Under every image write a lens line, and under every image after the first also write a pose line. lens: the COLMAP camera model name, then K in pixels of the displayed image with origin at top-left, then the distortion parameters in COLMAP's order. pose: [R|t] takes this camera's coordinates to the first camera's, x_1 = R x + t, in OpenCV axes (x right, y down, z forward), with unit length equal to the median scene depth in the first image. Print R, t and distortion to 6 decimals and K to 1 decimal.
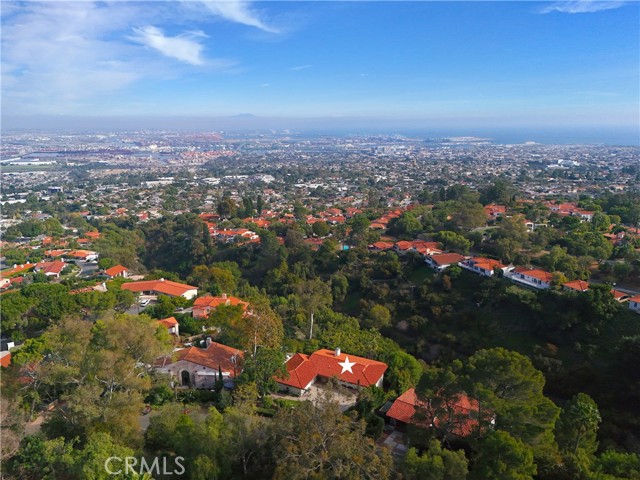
lens RADIAL K [[470.5, 0, 319.8], [0, 470.5, 237.4], [0, 0, 1]] dist [0.089121, -0.095456]
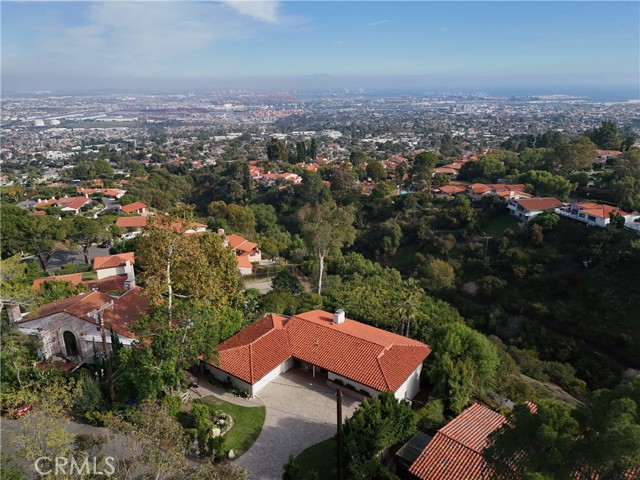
lens RADIAL K [[470.5, 0, 319.8], [0, 470.5, 237.4], [0, 0, 1]] dist [0.089121, -0.095456]
pose [[0.988544, 0.042736, -0.144754, 0.029522], [-0.031336, 0.996291, 0.080136, 0.035111], [0.147642, -0.074682, 0.986217, 0.151921]]
